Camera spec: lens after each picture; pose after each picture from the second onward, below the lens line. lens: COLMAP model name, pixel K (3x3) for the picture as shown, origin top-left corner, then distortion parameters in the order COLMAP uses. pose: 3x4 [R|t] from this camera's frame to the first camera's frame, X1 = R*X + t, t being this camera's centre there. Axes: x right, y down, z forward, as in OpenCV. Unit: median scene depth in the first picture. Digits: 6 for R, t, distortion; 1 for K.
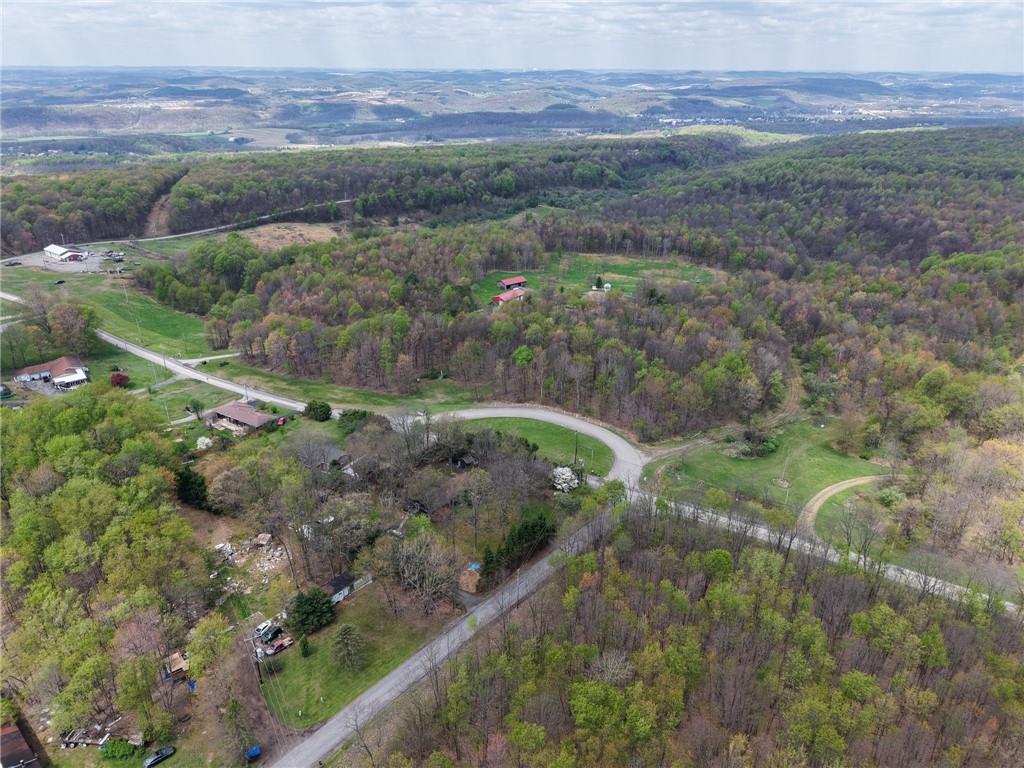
lens RADIAL K [[691.9, 0, 511.0], [0, 691.9, 386.5], [0, 0, 1]] dist [0.030661, -0.033069]
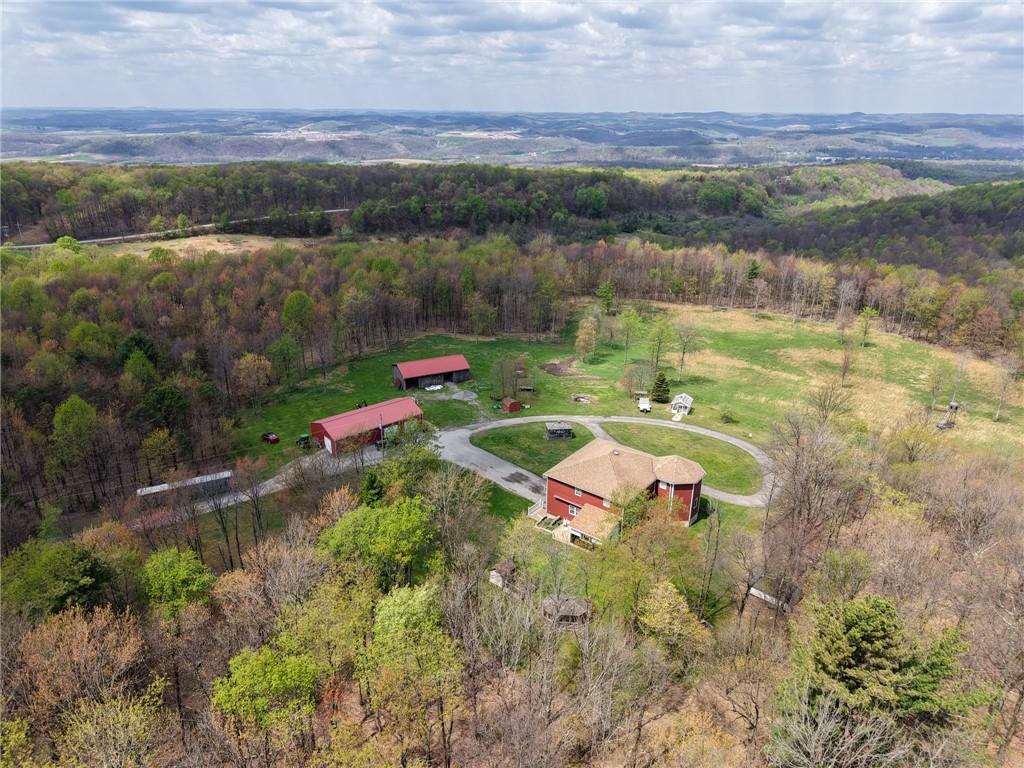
lens RADIAL K [[691.9, 0, 509.5], [0, 691.9, 380.2], [0, 0, 1]] dist [0.030661, -0.033069]
pose [[0.980020, 0.073042, -0.185003, 0.058659], [-0.084500, 0.994915, -0.054816, -0.064280], [0.180058, 0.069354, 0.981208, 0.317177]]
